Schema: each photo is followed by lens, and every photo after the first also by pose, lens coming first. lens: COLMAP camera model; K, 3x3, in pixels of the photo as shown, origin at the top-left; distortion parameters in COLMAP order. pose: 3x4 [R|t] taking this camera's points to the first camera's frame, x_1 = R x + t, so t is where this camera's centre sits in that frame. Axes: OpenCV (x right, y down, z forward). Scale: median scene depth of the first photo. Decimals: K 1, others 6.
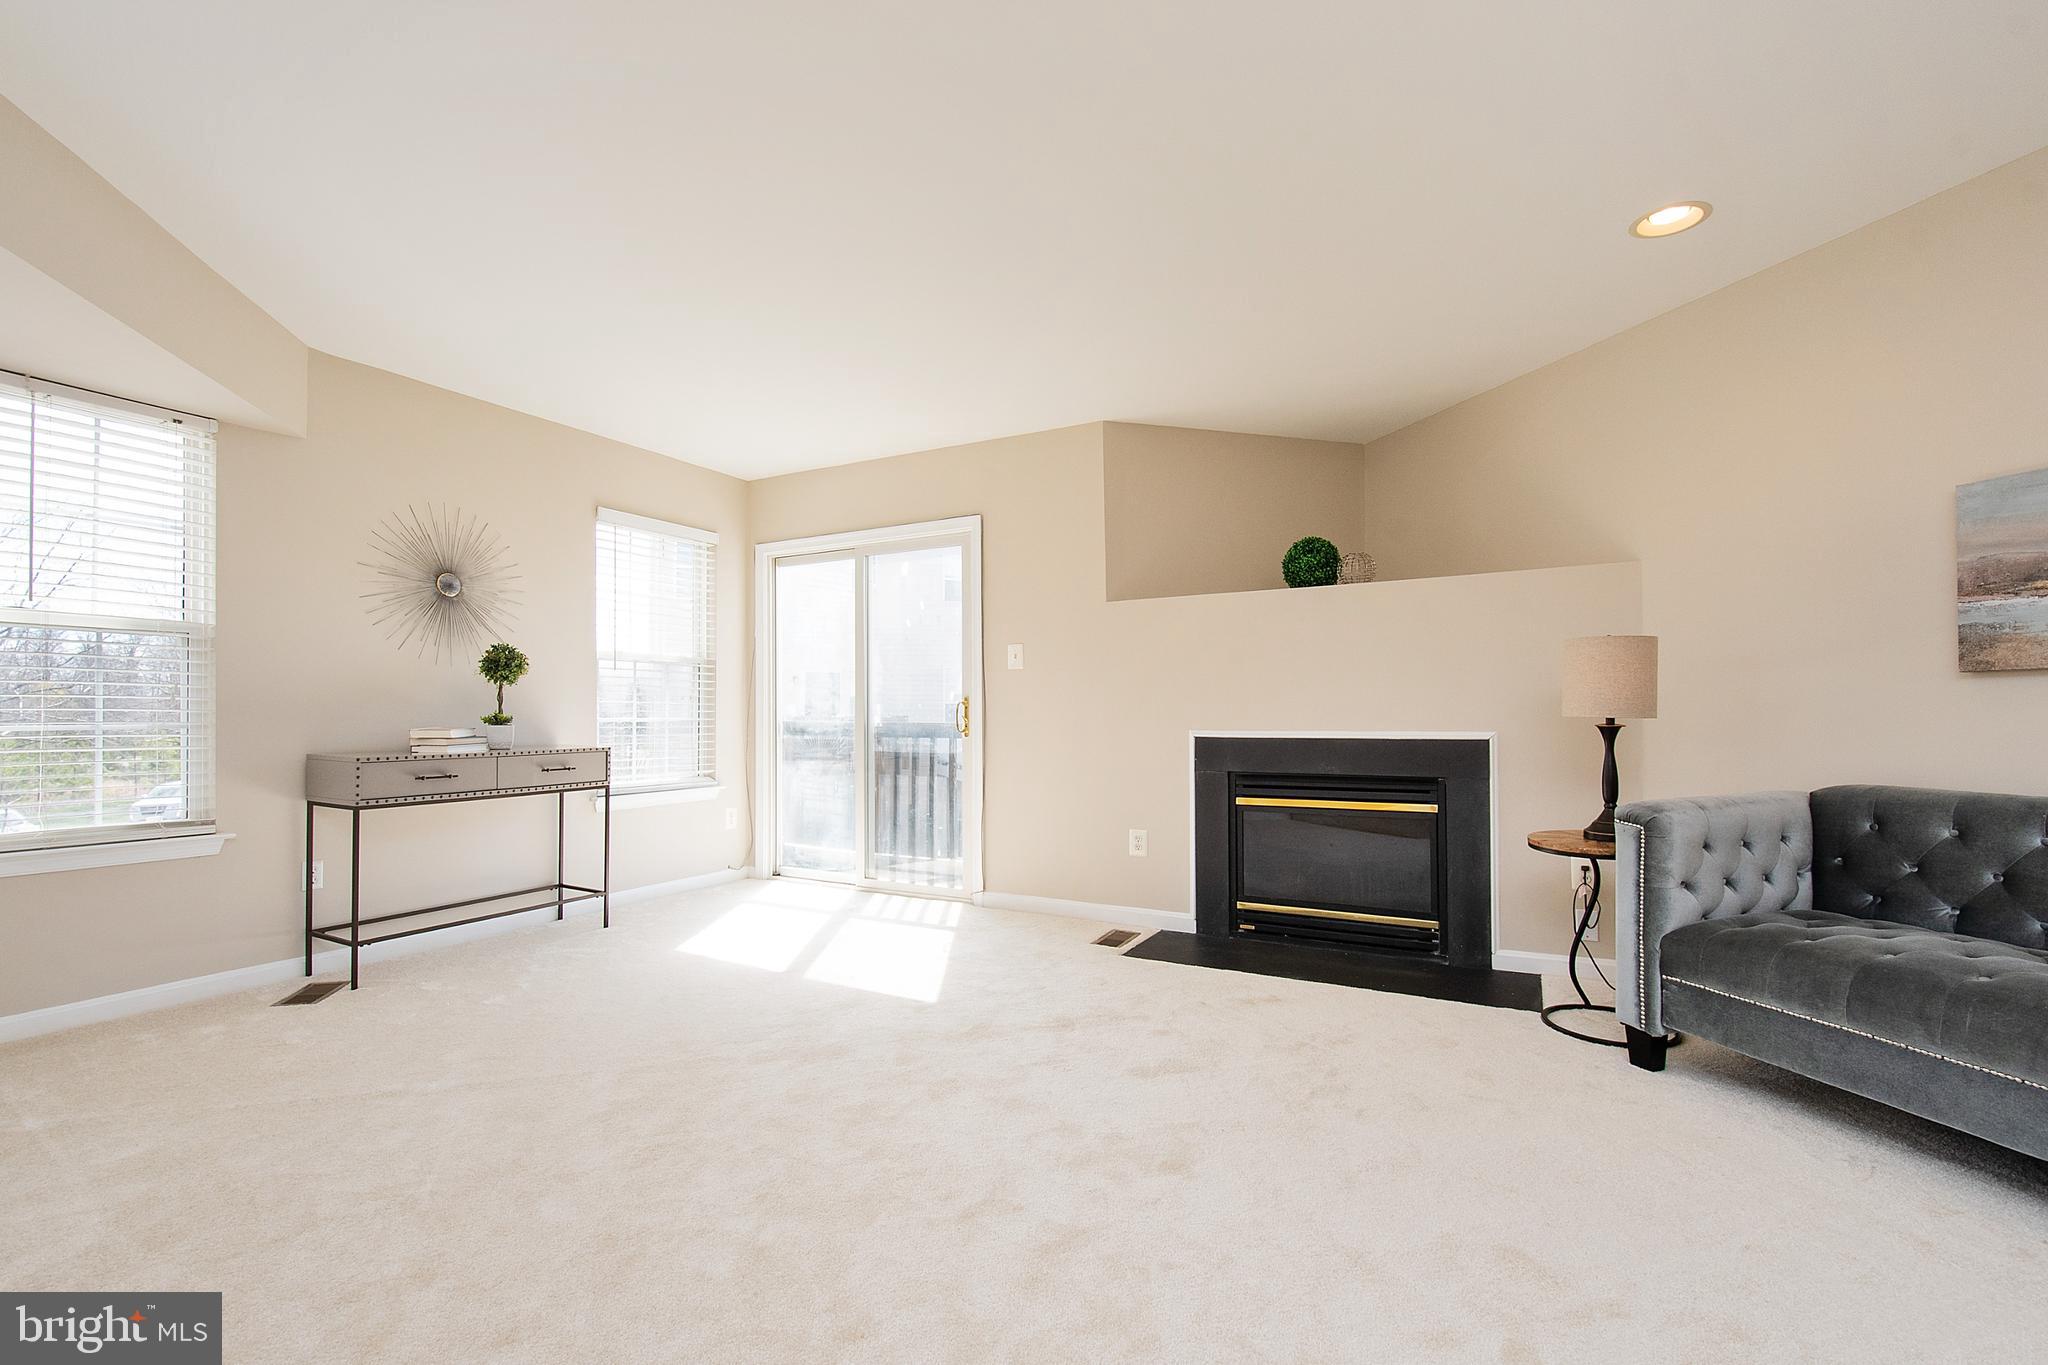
lens RADIAL K [[907.2, 0, 1017.9], [0, 907.2, 698.6], [0, 0, 1]] dist [0.012509, -0.010567]
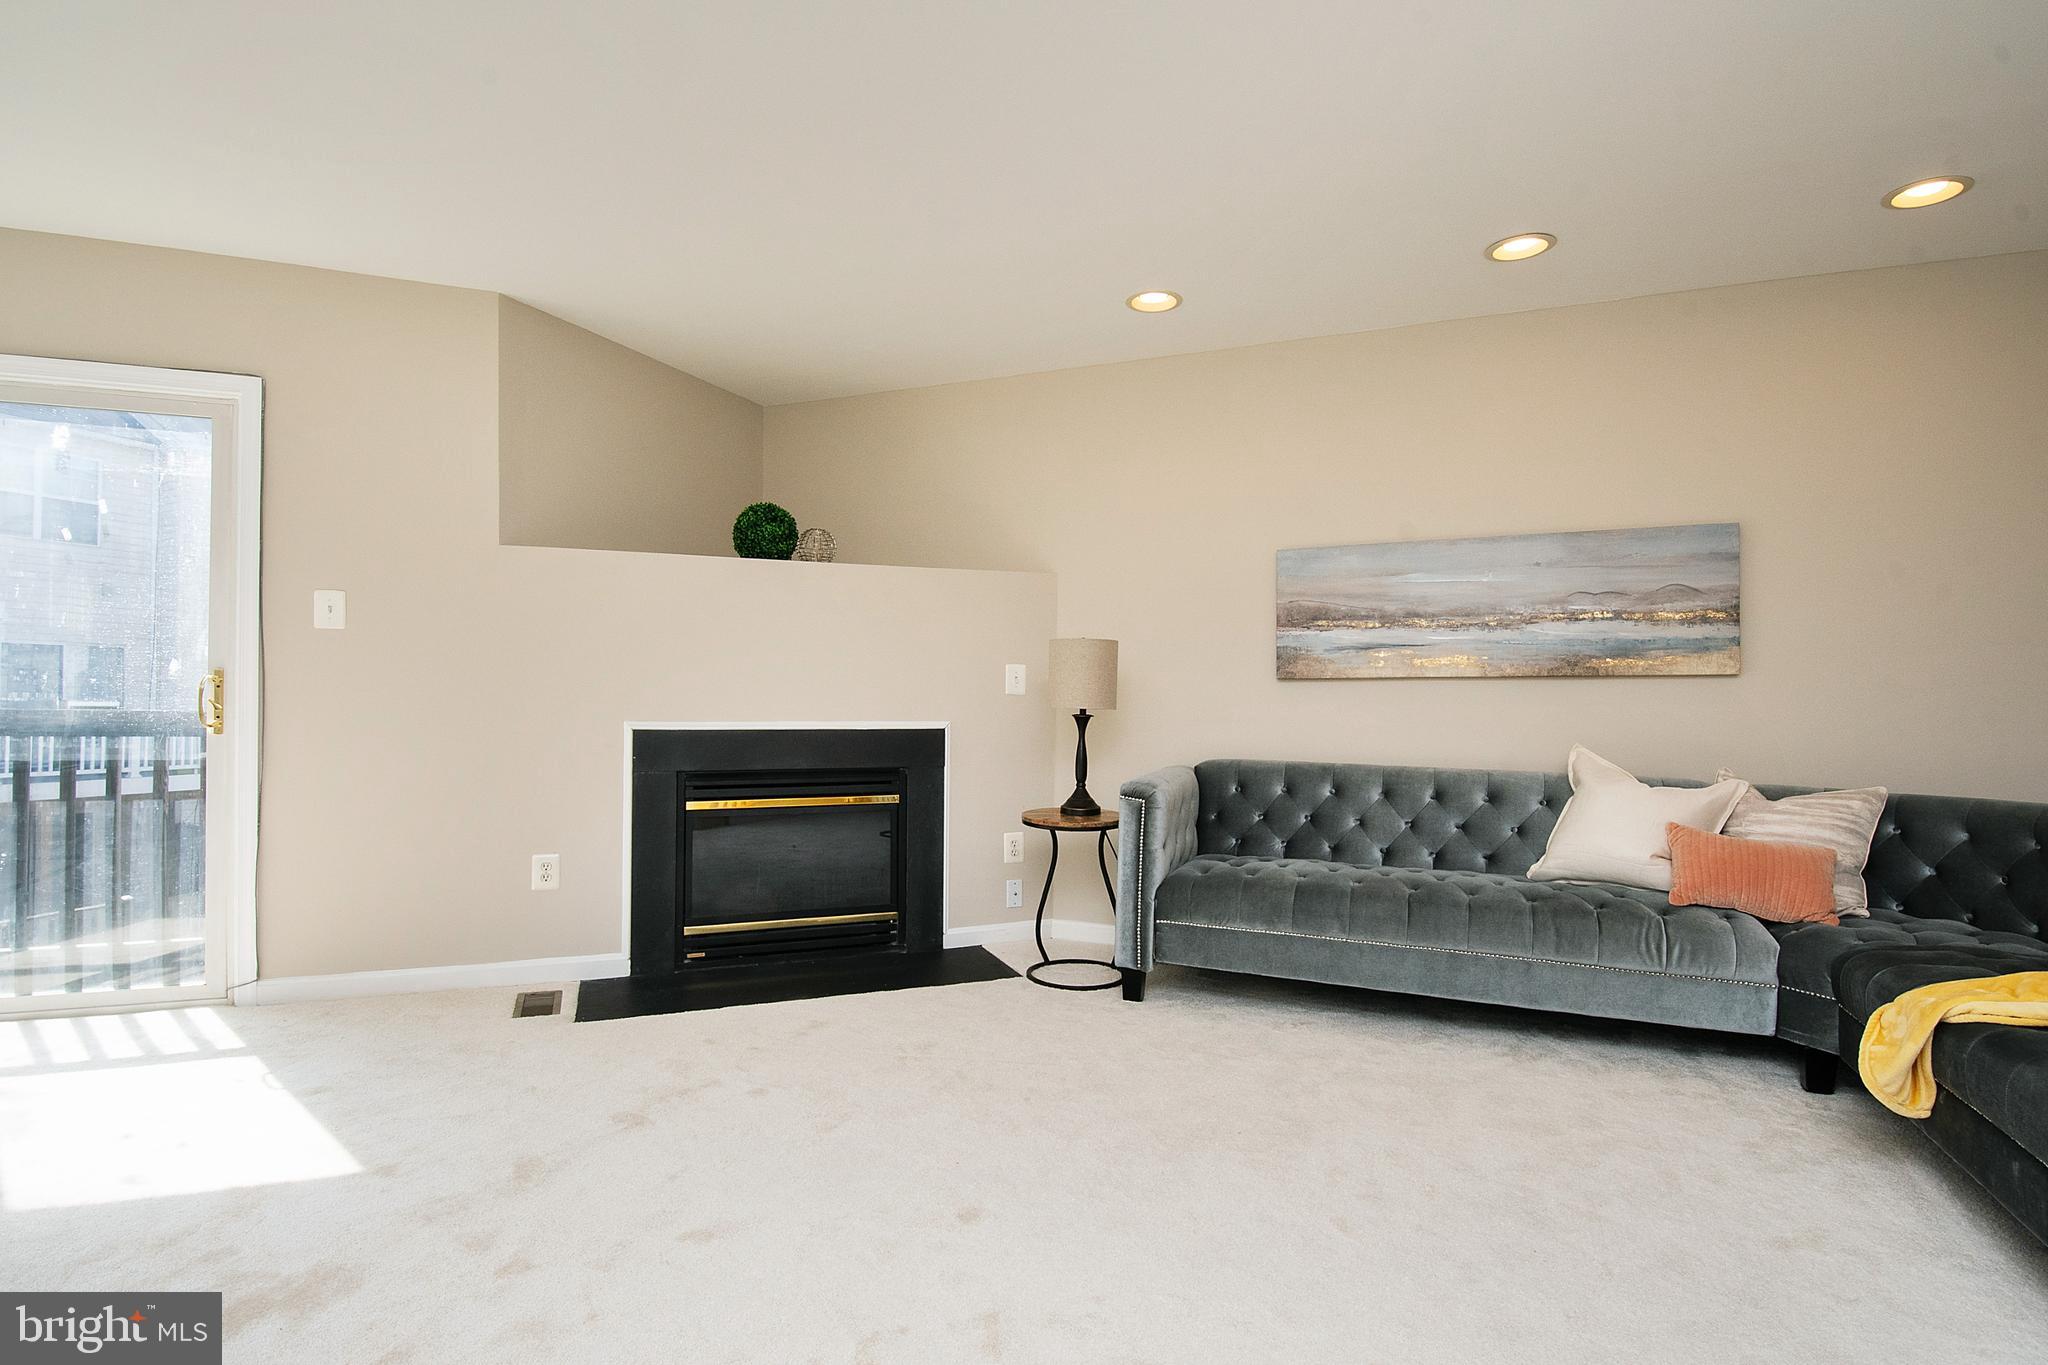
lens RADIAL K [[1020.5, 0, 1024.0], [0, 1020.5, 691.2], [0, 0, 1]] dist [-0.002616, -0.001018]
pose [[0.631340, 0.015765, 0.775346, -0.299410], [-0.023690, 0.999719, -0.001037, 0.001135], [-0.775144, -0.017714, 0.631536, 0.176811]]
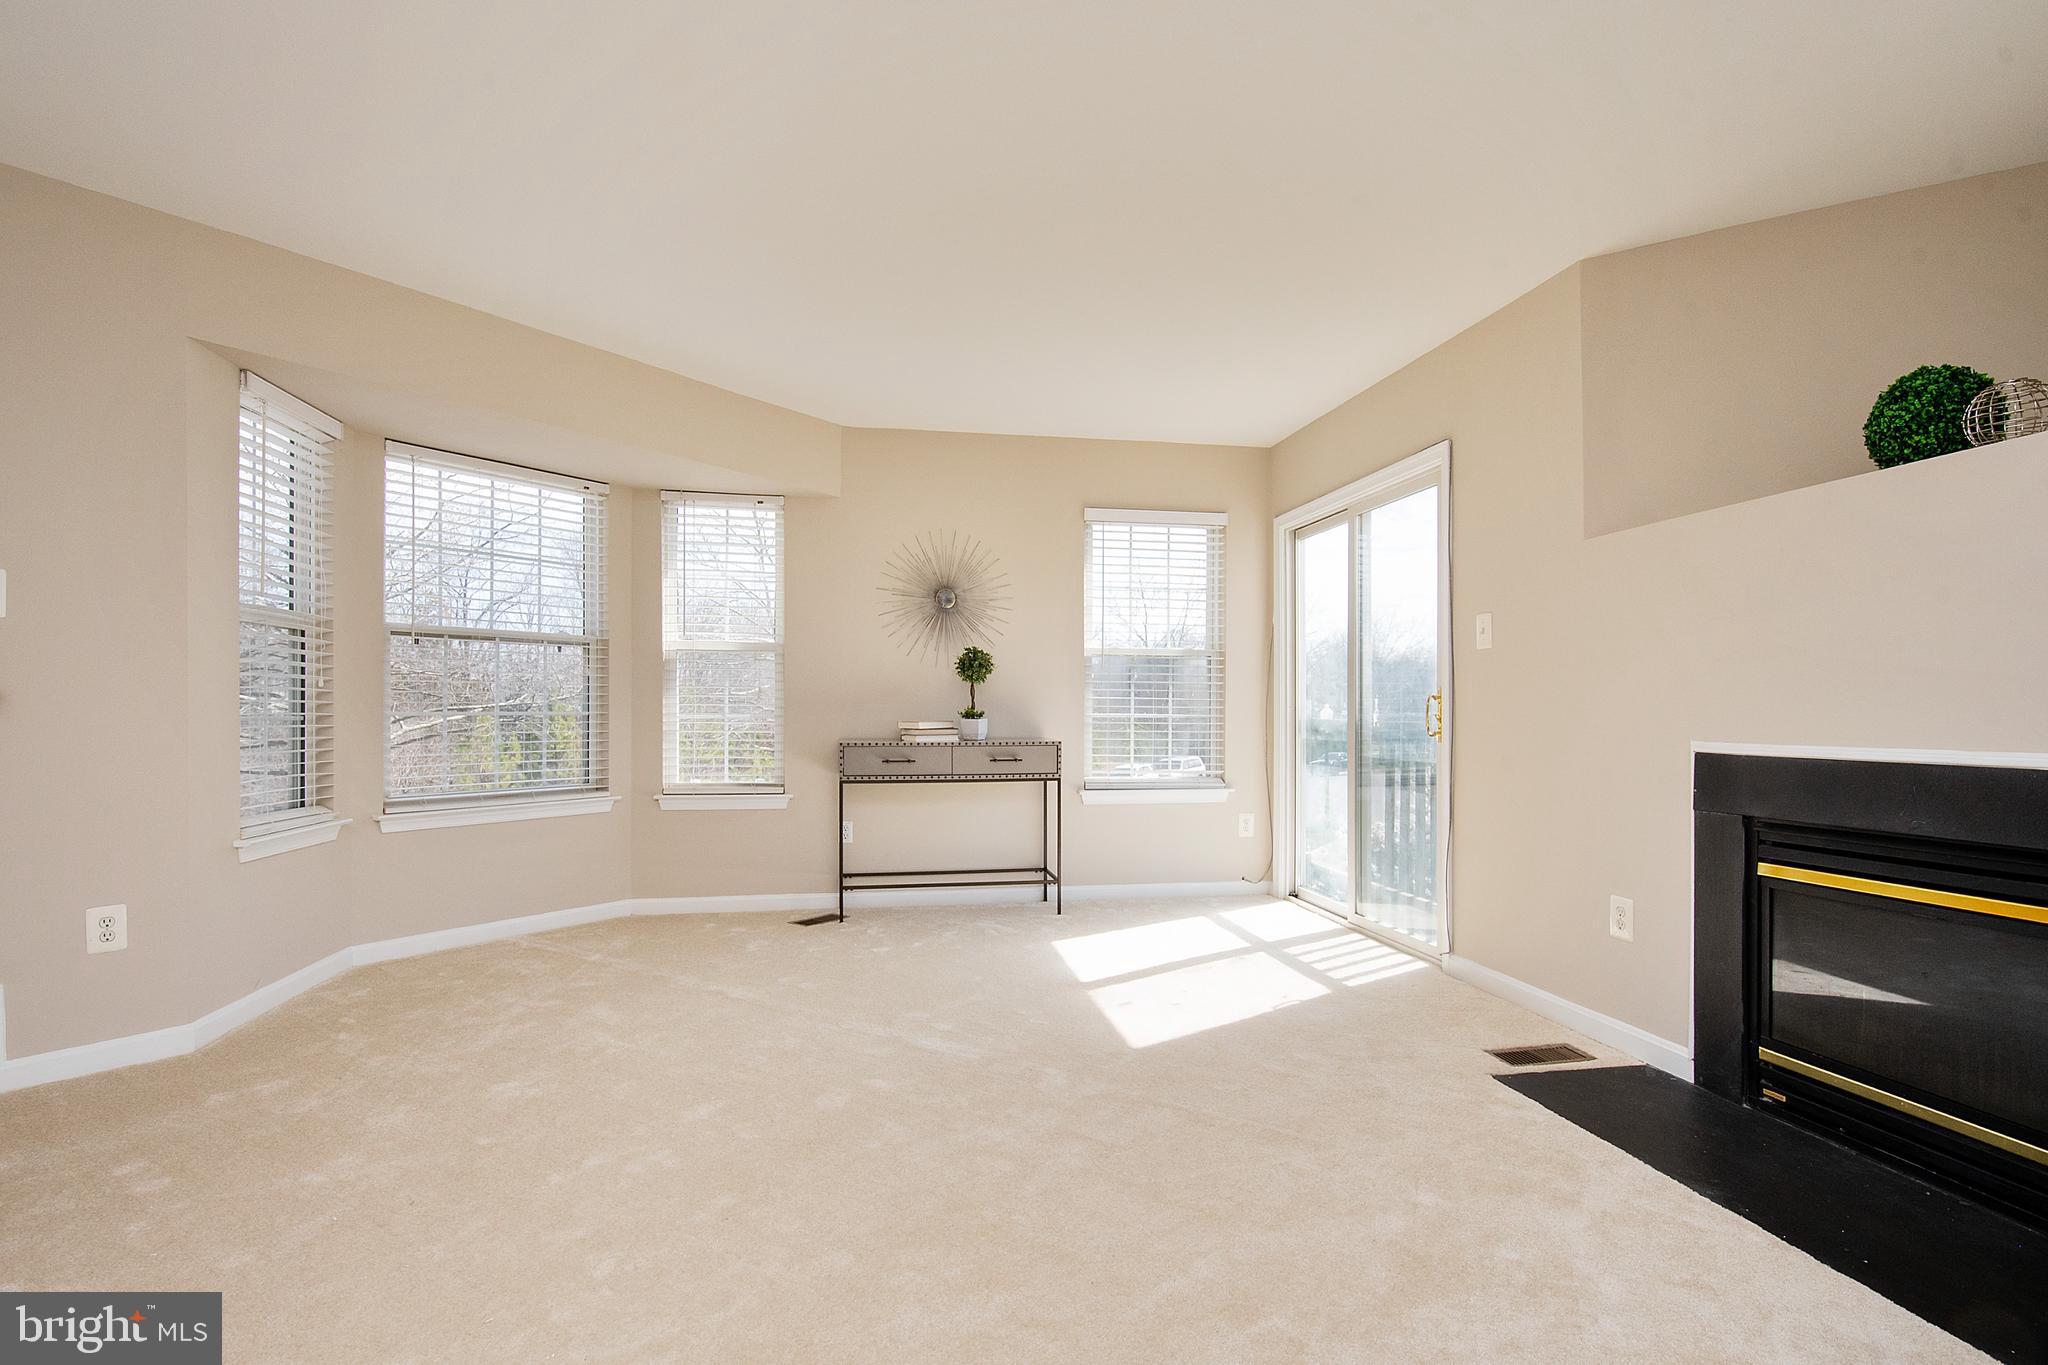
lens RADIAL K [[1028.5, 0, 1018.8], [0, 1028.5, 702.2], [0, 0, 1]] dist [-0.000848, -0.000526]
pose [[0.621146, -0.001019, -0.783695, 0.471258], [0.008316, 0.999951, 0.005291, 0.002303], [0.783651, -0.009804, 0.621124, 0.252157]]
